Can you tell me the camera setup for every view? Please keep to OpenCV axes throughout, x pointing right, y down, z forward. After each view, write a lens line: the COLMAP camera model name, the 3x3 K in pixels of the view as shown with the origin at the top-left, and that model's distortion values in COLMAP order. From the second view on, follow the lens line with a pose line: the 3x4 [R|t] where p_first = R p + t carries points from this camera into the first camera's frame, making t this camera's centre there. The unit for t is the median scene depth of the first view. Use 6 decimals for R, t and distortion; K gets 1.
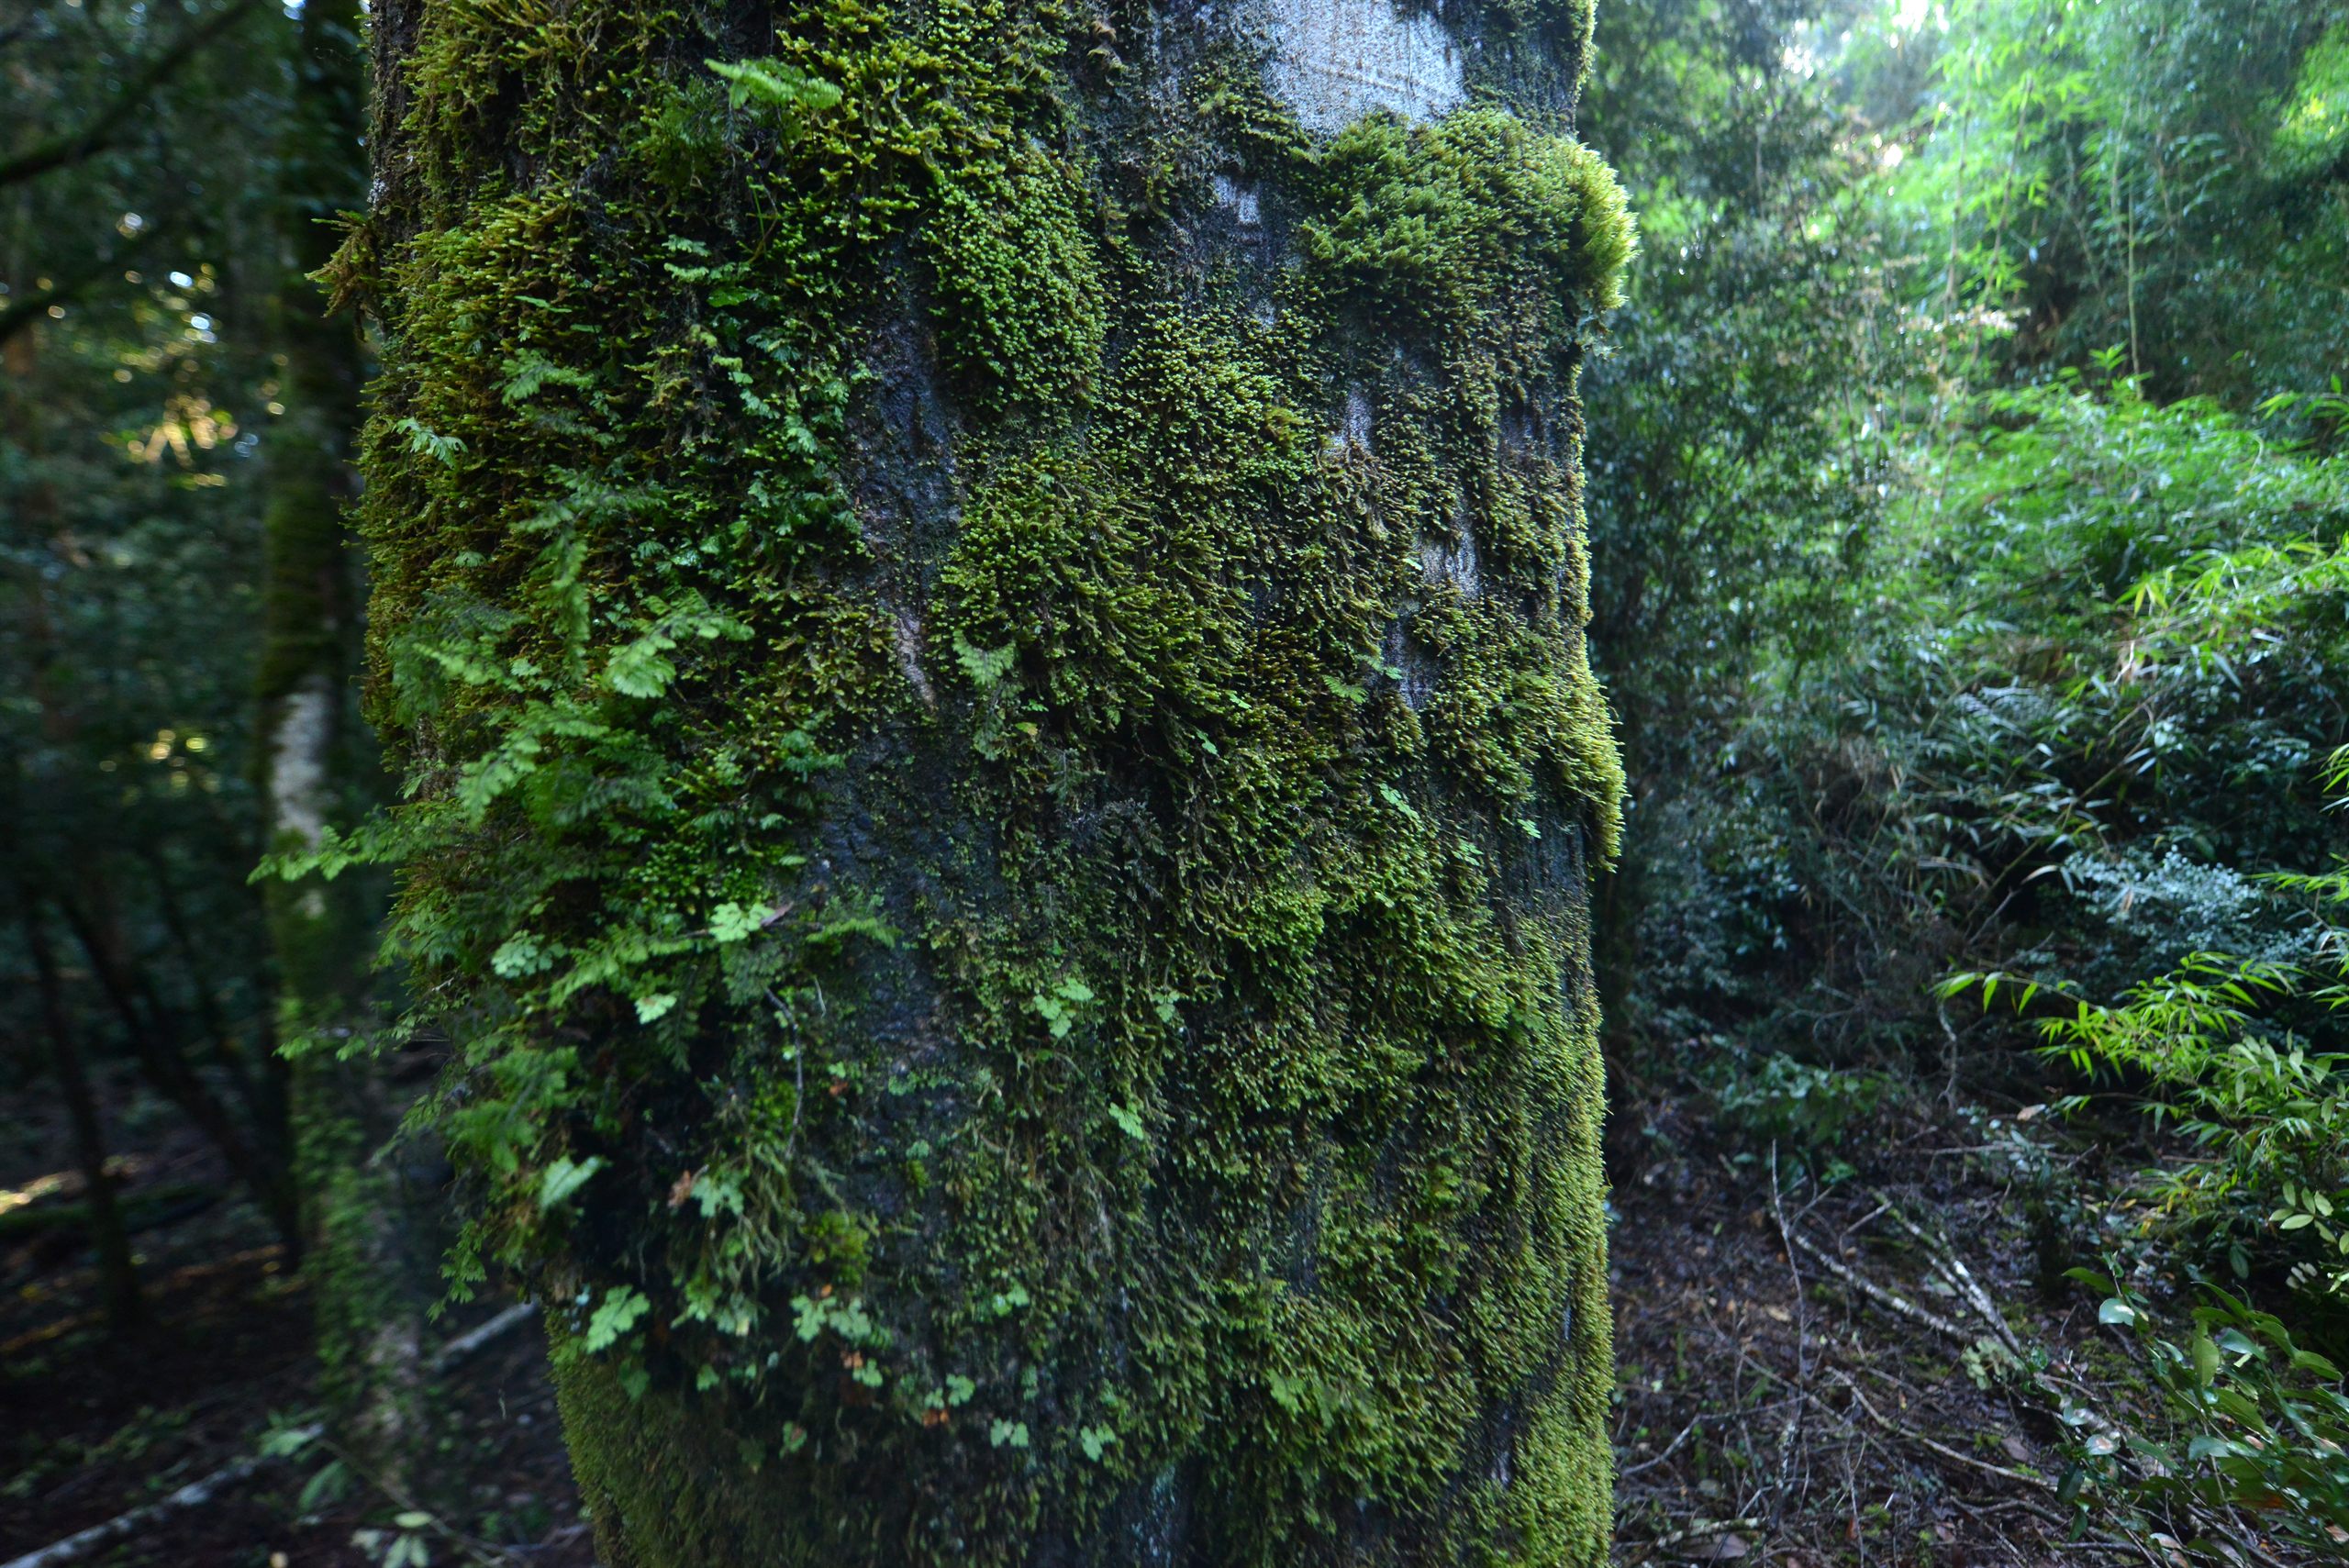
lens RADIAL K [[1233.1, 0, 1174.8], [0, 1233.1, 783.4], [0, 0, 1]] dist [-0.027881, 0.000048]
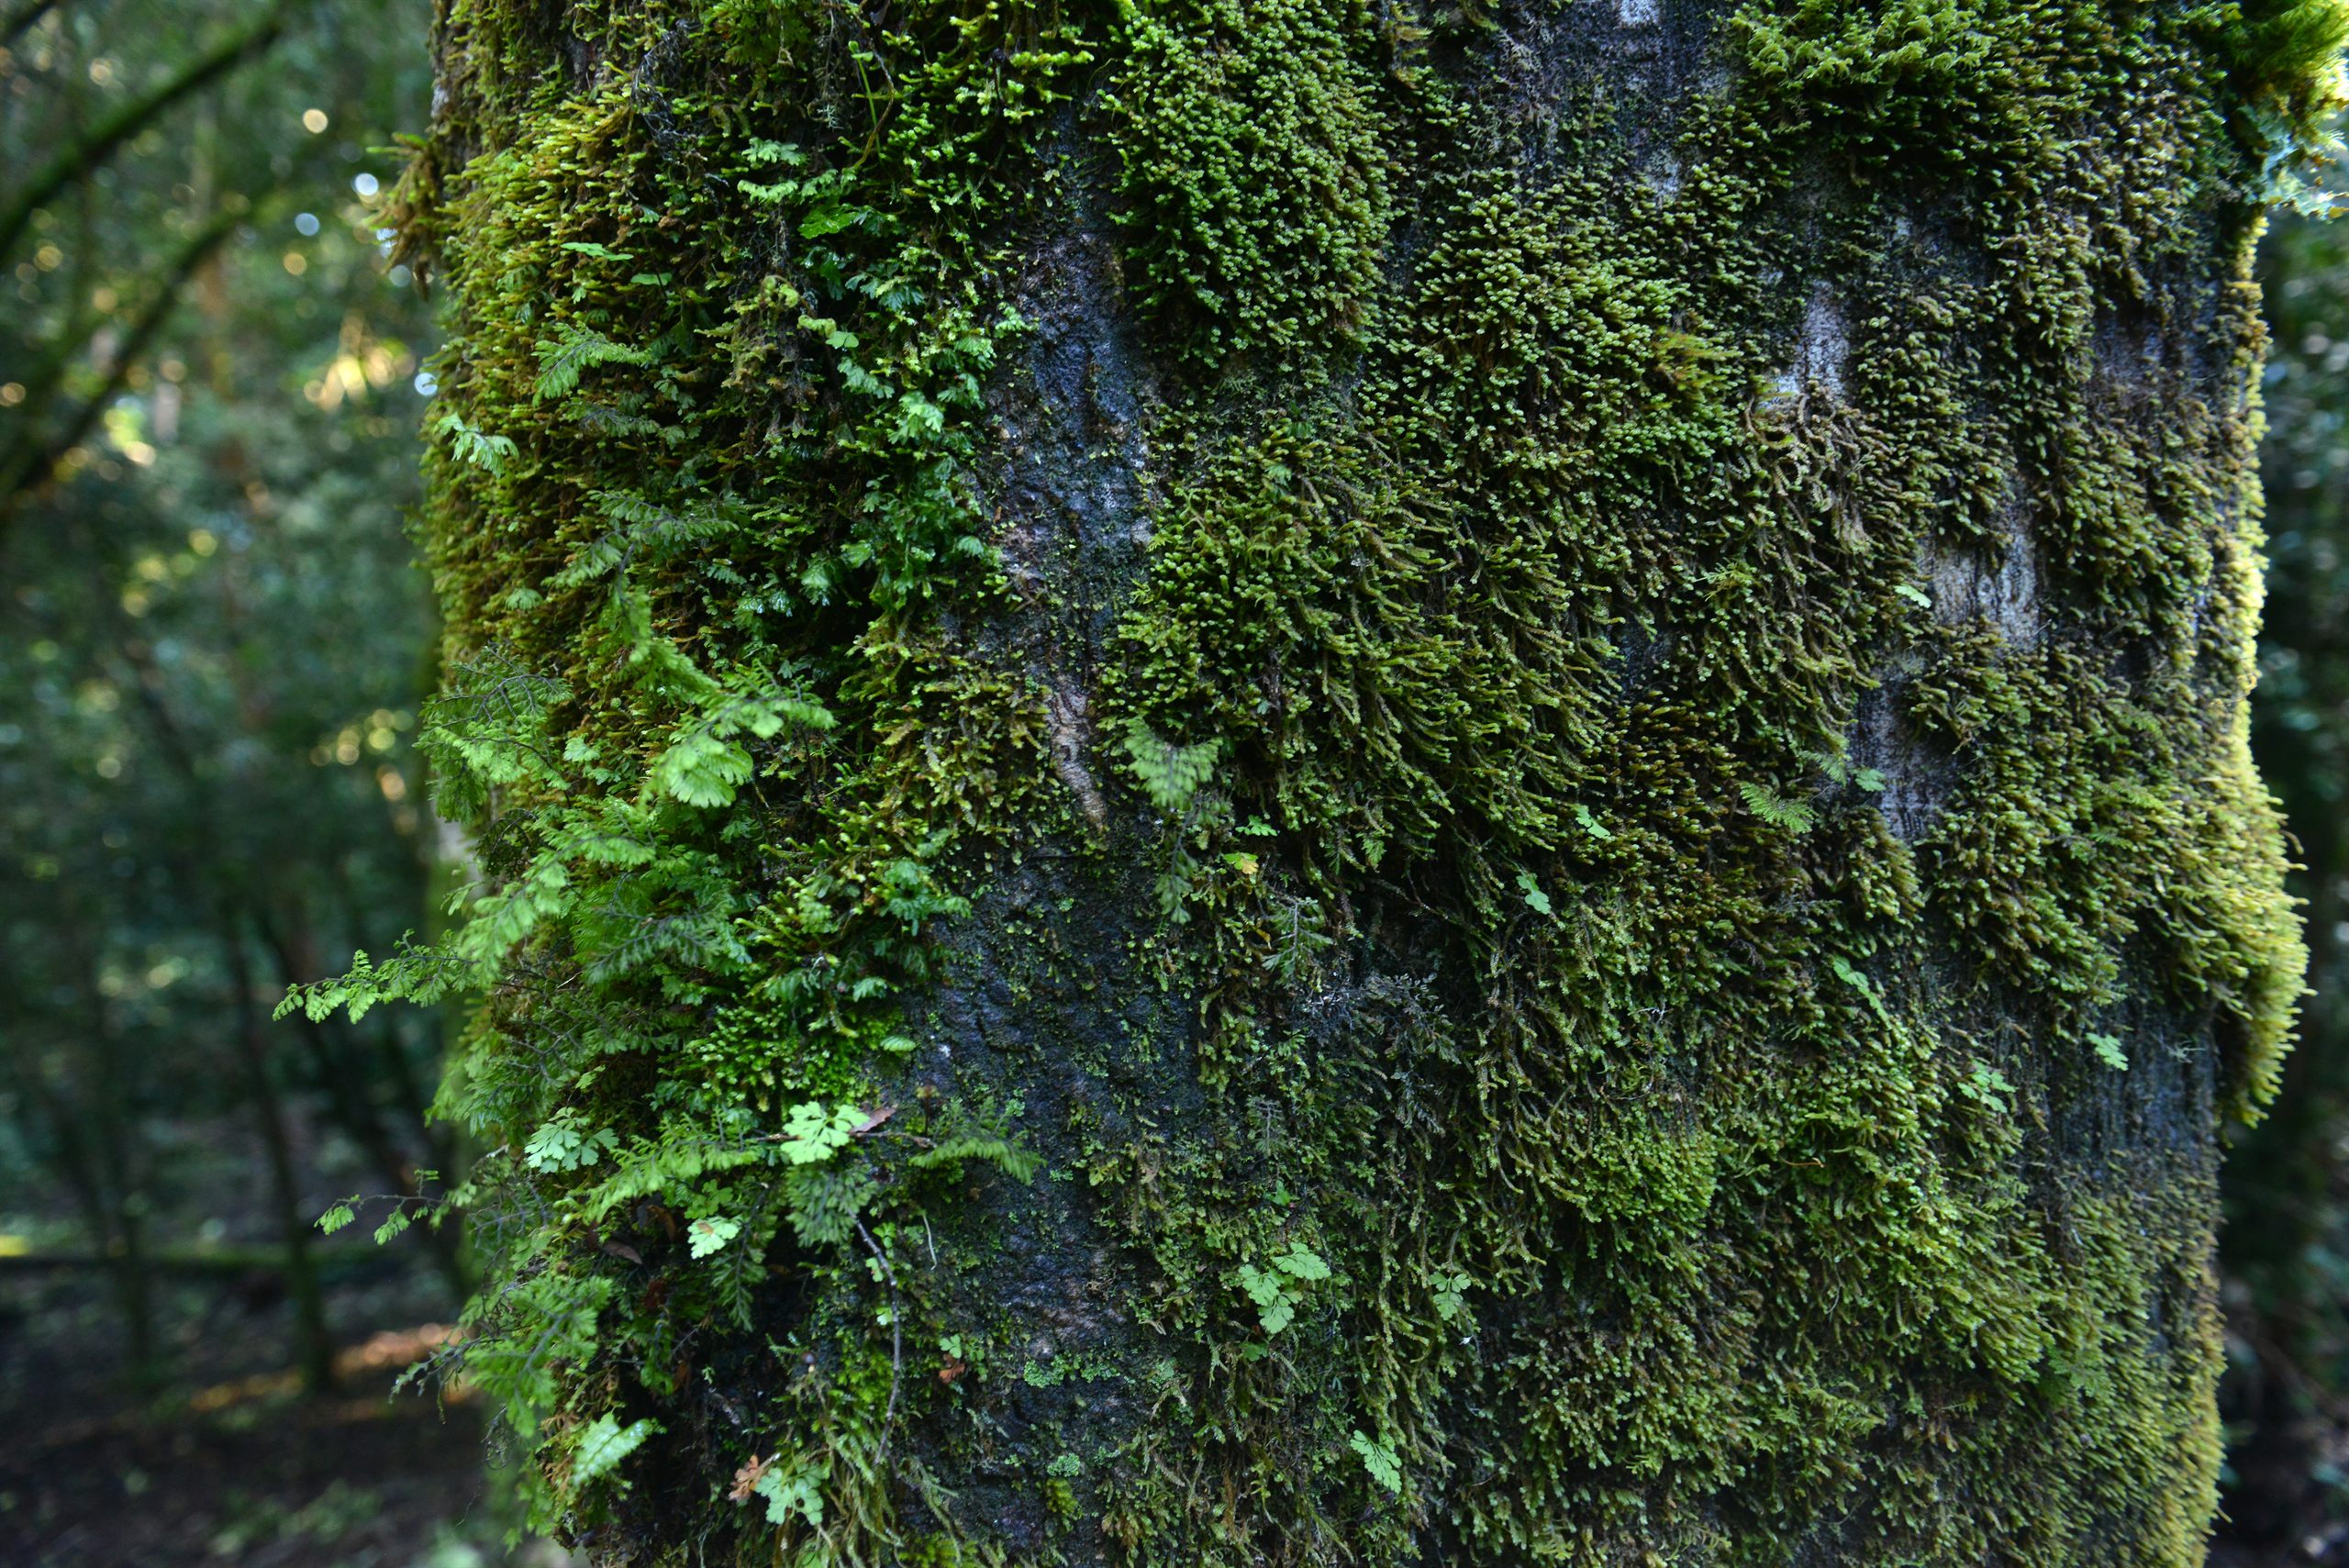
lens RADIAL K [[1609.8, 0, 1173.1], [0, 1609.8, 782.8], [0, 0, 1]] dist [-0.060350, -0.002312]
pose [[0.947834, 0.044671, -0.315620, 0.110101], [-0.023659, 0.997260, 0.070097, -0.143635], [0.317886, -0.058974, 0.946293, 0.187573]]
